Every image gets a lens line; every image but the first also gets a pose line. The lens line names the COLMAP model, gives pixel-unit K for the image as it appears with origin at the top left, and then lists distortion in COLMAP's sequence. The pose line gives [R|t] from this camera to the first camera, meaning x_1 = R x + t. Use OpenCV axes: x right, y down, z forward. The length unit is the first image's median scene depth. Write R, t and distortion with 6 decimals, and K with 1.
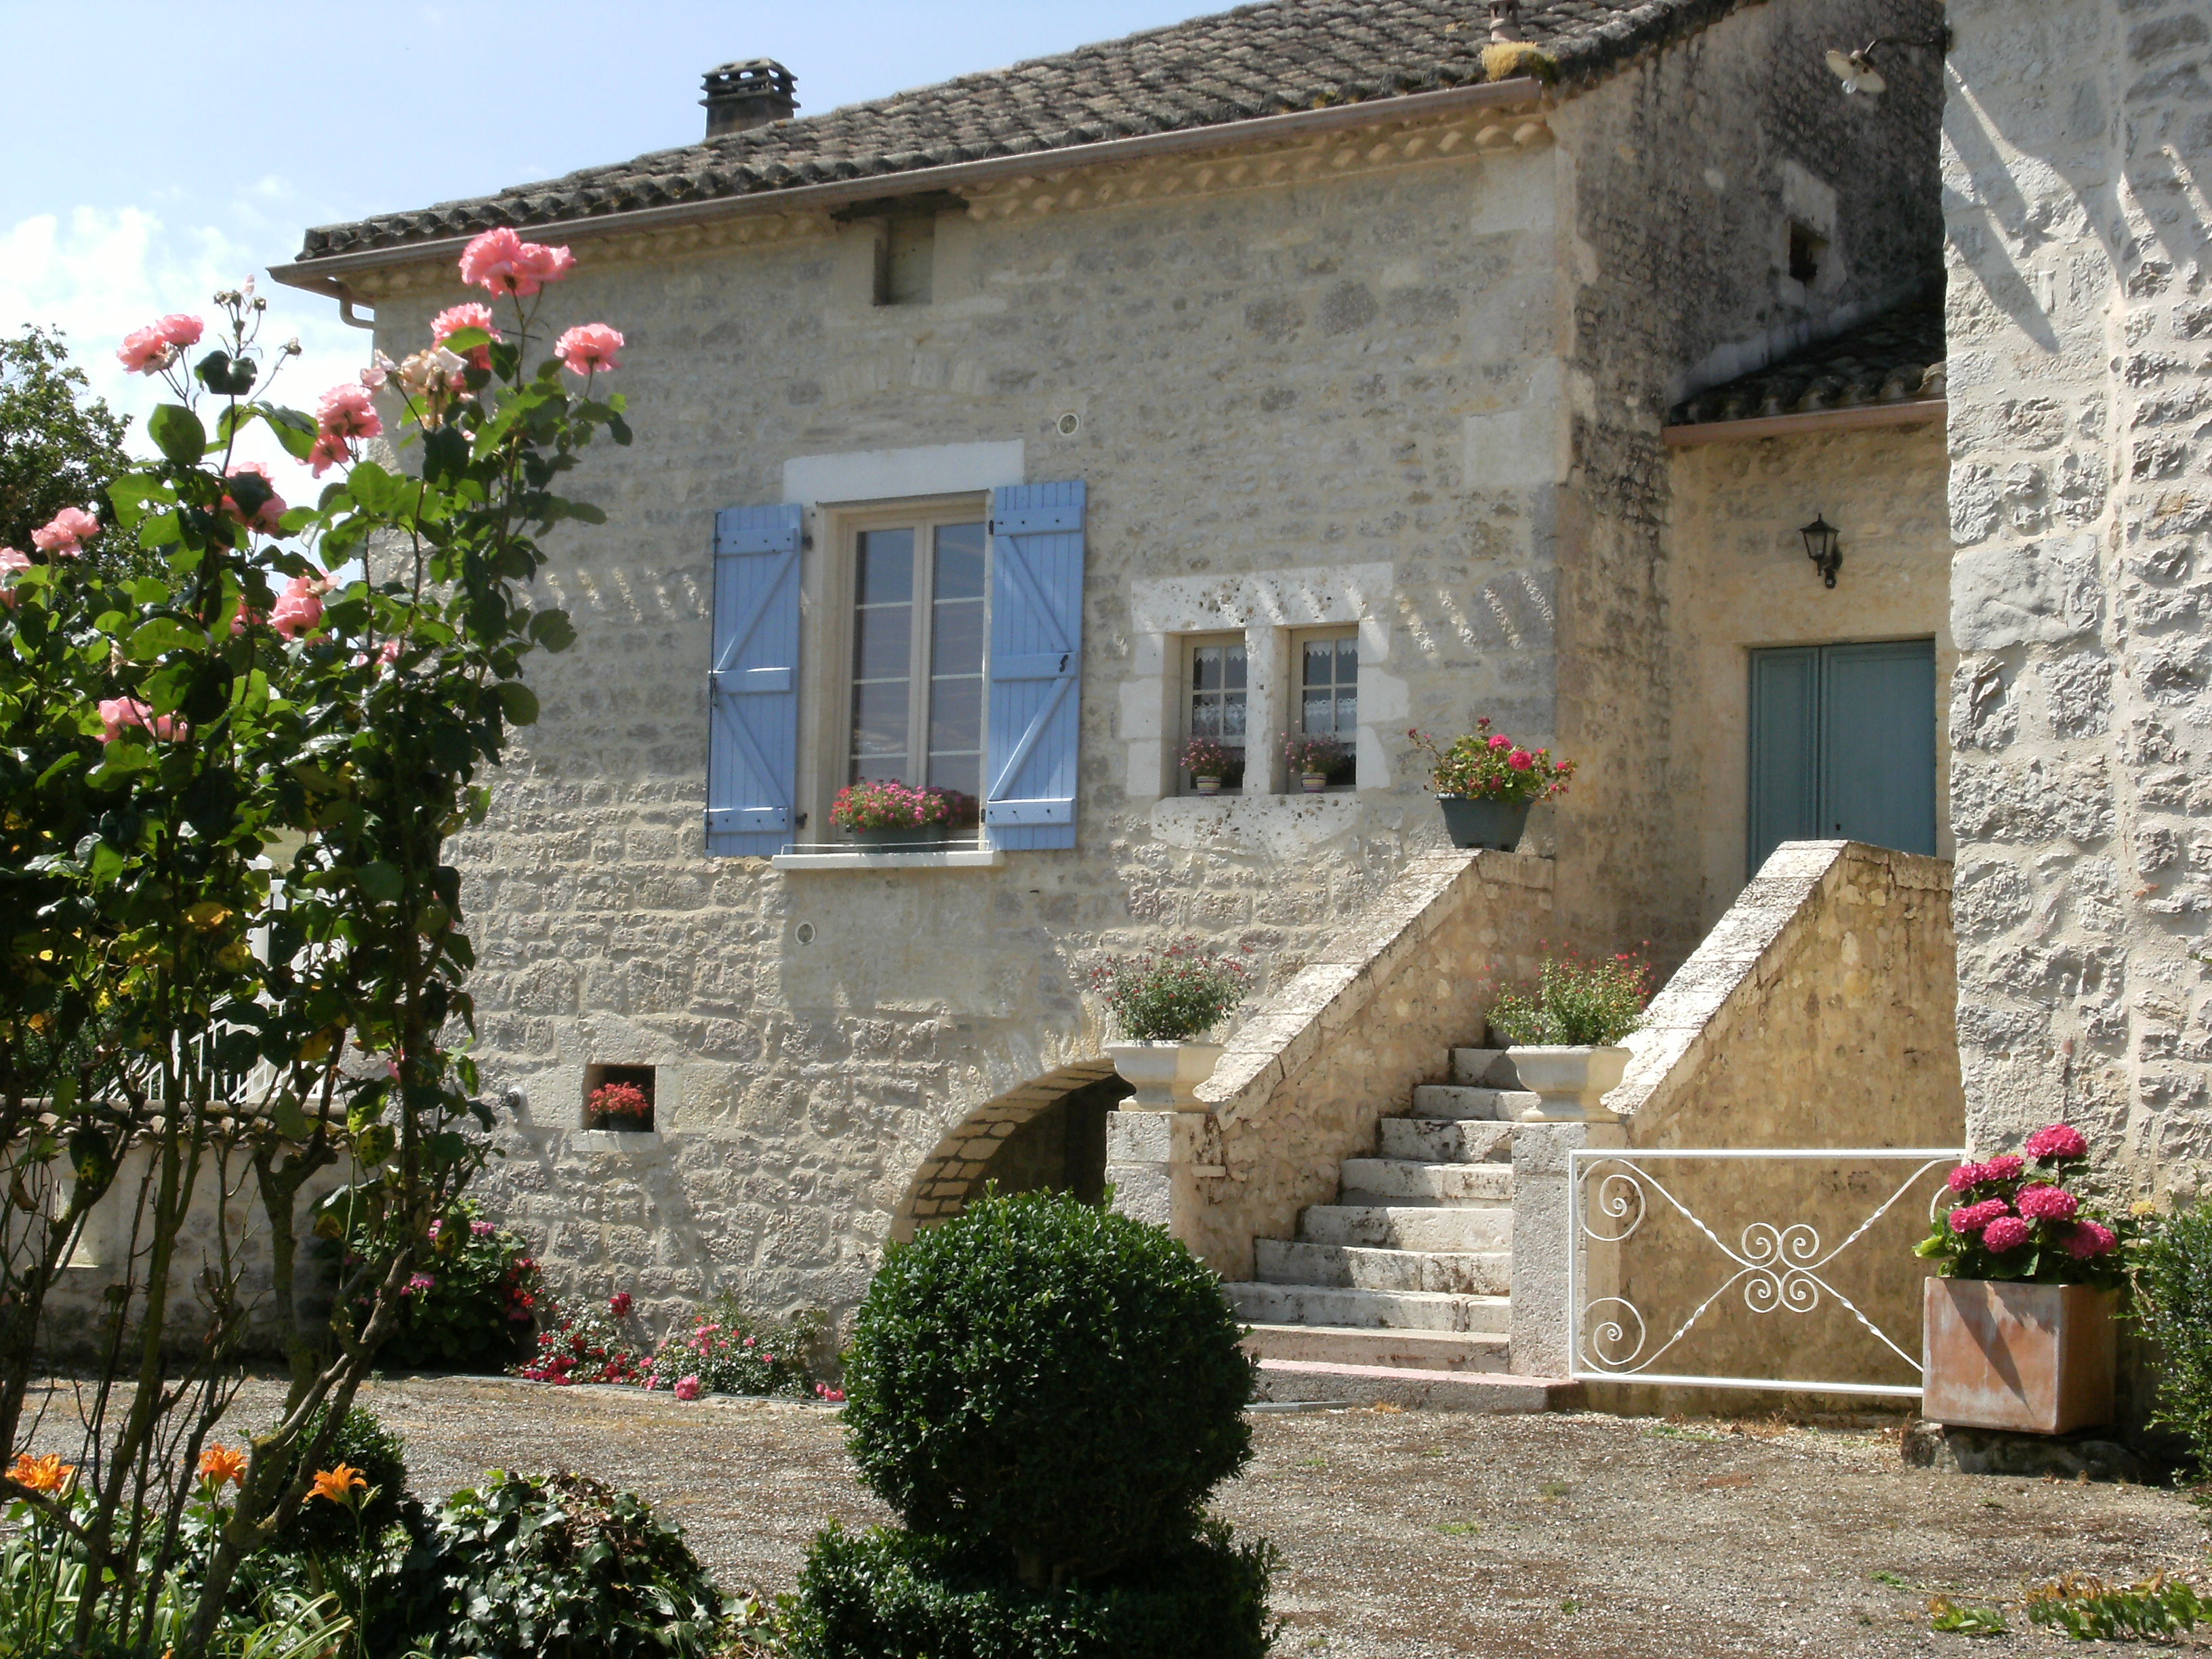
lens RADIAL K [[3536.5, 0, 1114.1], [0, 3536.5, 837.9], [0, 0, 1]] dist [0.033541, 0.000000]
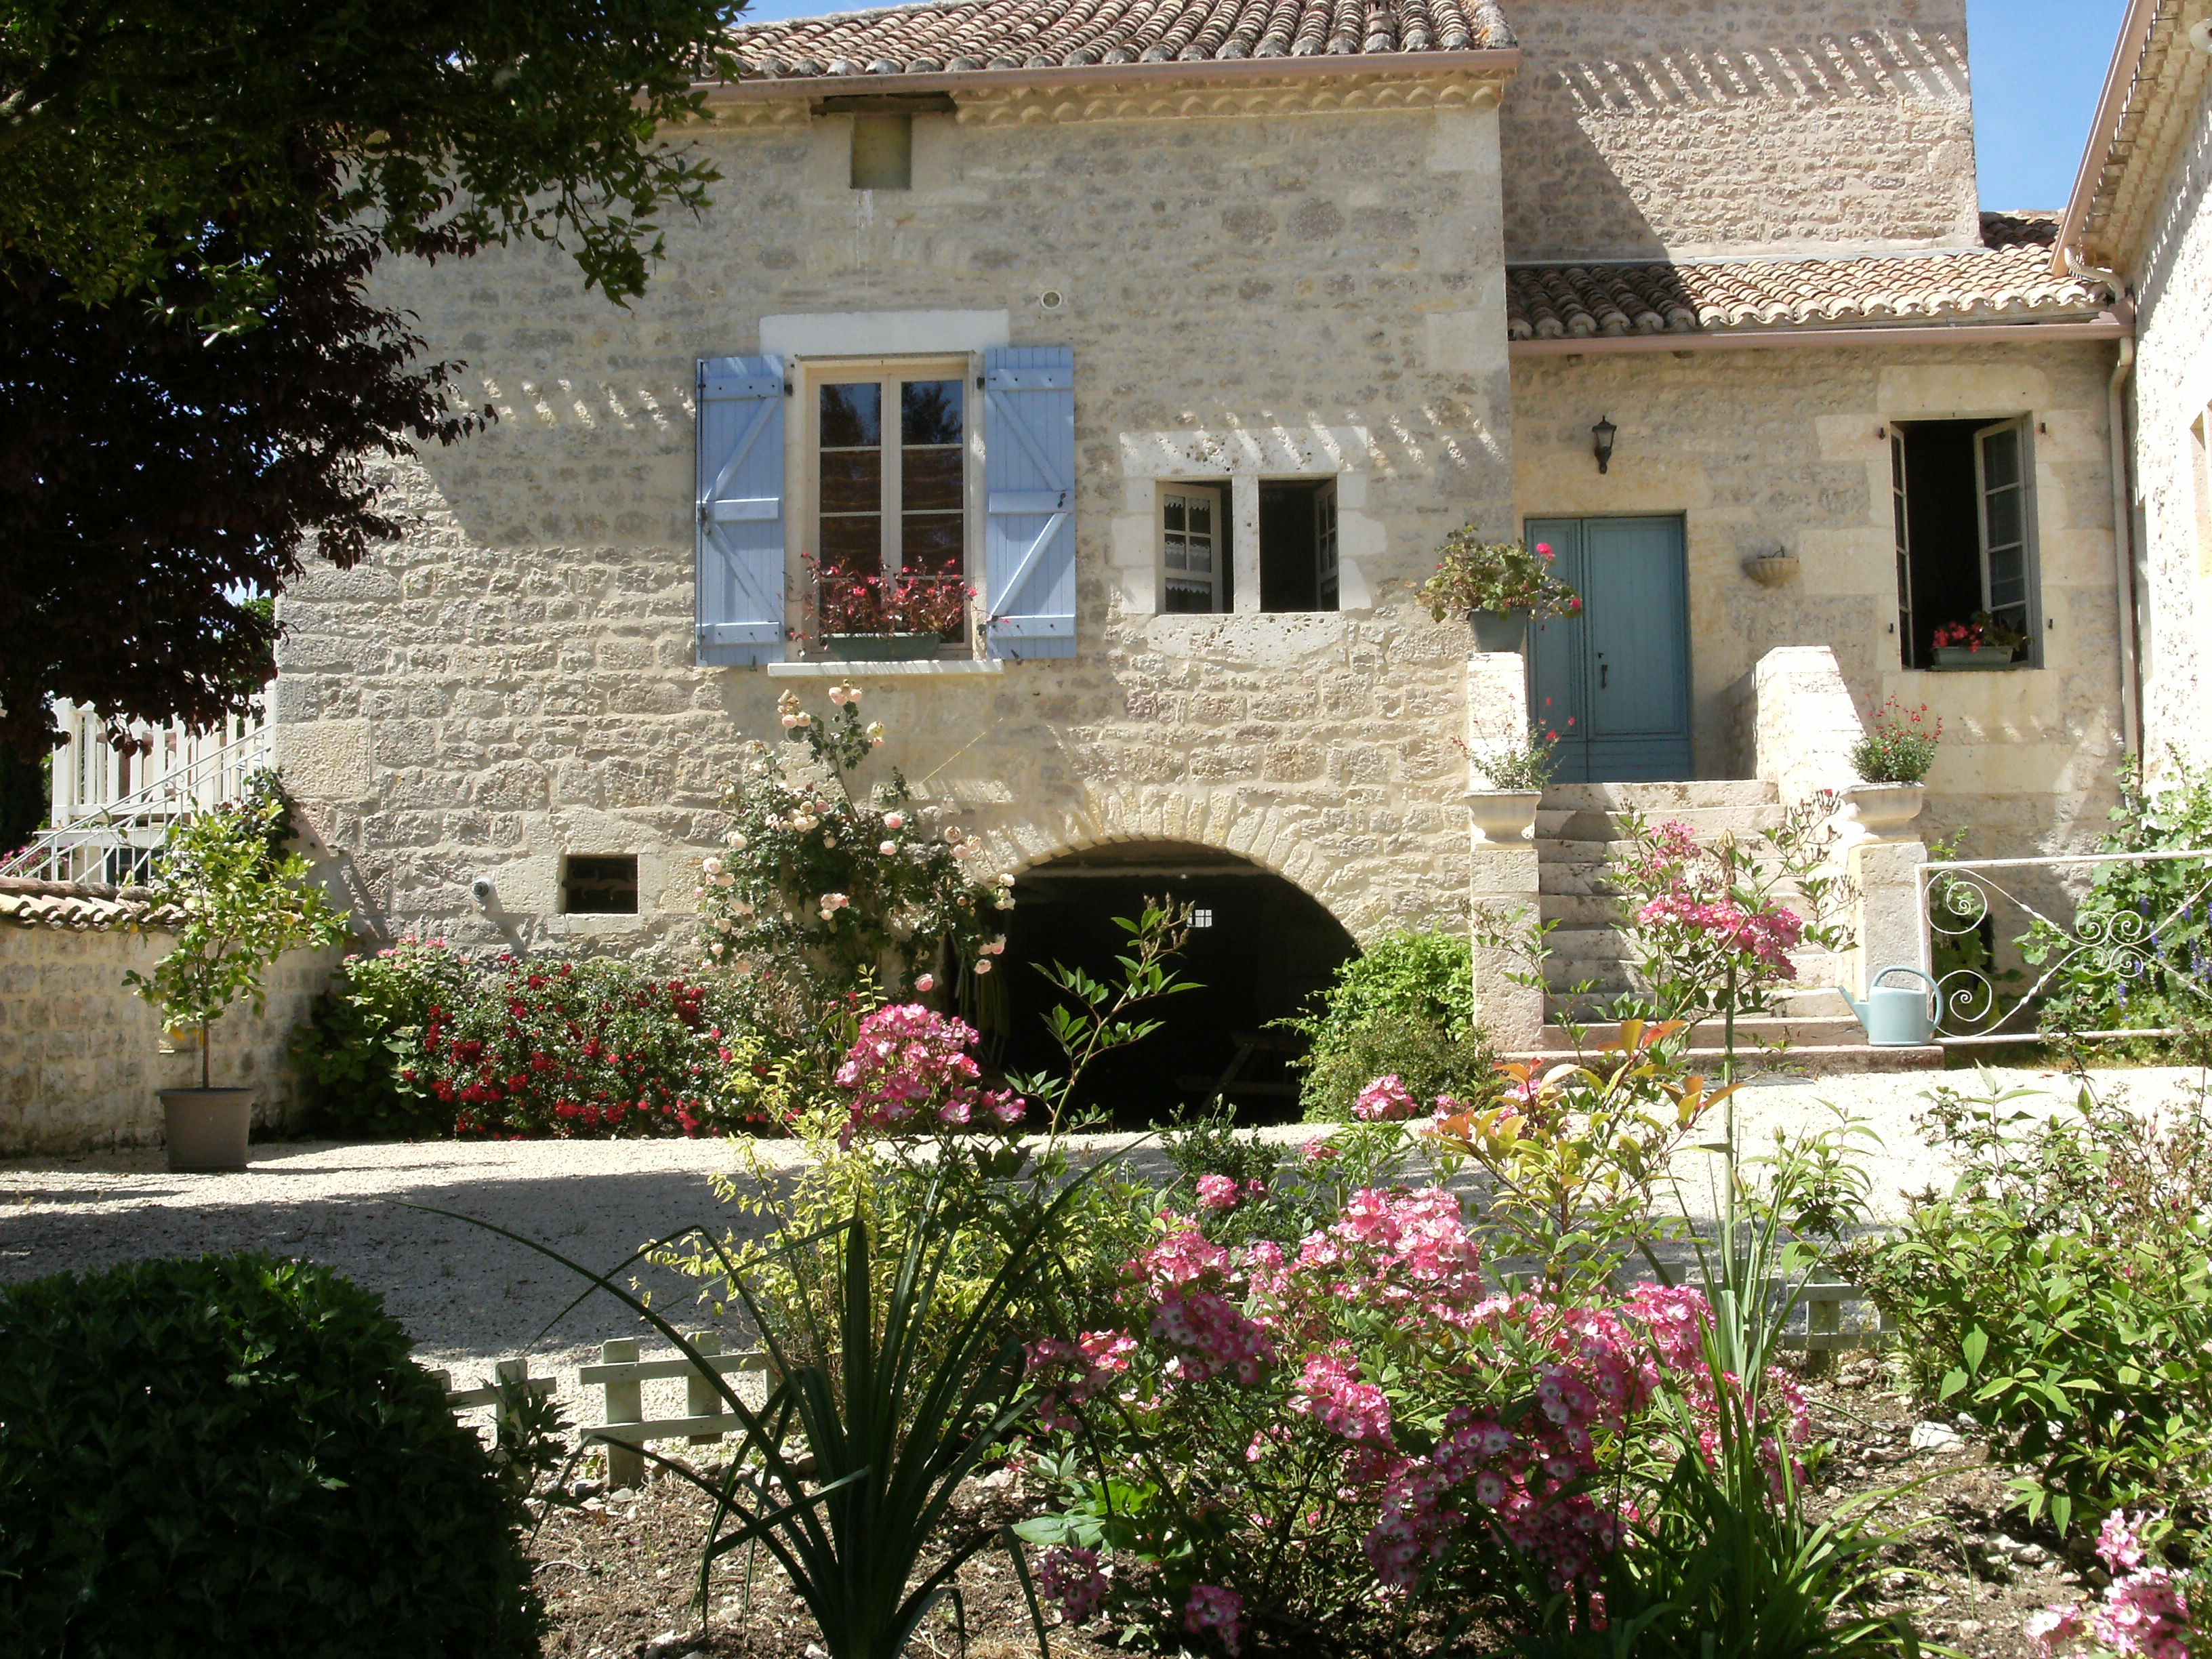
lens RADIAL K [[2521.5, 0, 1098.6], [0, 2521.5, 811.4], [0, 0, 1]] dist [-0.132939, 0.000000]
pose [[0.889673, -0.004198, 0.456578, -0.380805], [-0.003523, 0.999865, 0.016059, 0.040028], [-0.456584, -0.015895, 0.889538, 0.247540]]
